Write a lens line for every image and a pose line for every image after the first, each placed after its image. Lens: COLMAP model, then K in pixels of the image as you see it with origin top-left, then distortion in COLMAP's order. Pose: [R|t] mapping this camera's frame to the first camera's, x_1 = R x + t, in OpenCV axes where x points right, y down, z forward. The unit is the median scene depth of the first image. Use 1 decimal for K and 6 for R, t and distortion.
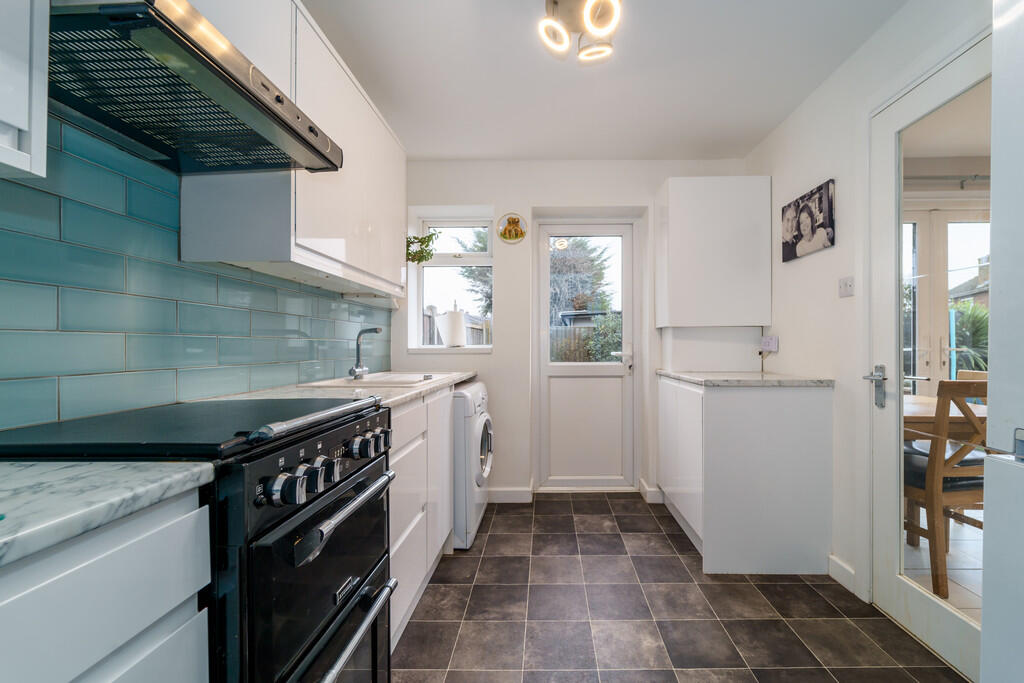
lens RADIAL K [[430.6, 0, 543.2], [0, 430.6, 343.4], [0, 0, 1]] dist [0.015796, -0.005043]
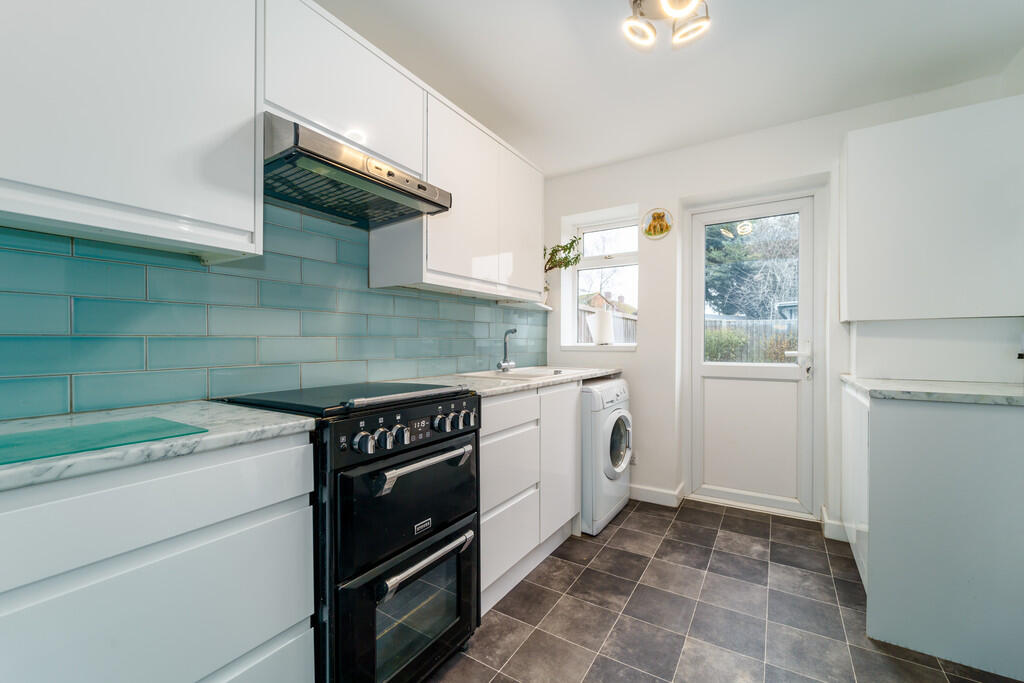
lens RADIAL K [[423.9, 0, 512.0], [0, 423.9, 341.5], [0, 0, 1]] dist [0.014752, -0.005280]
pose [[0.851172, 0.000582, -0.524886, 0.205361], [0.002147, 0.999987, 0.004592, -0.006325], [0.524882, -0.005035, 0.851160, 0.006933]]
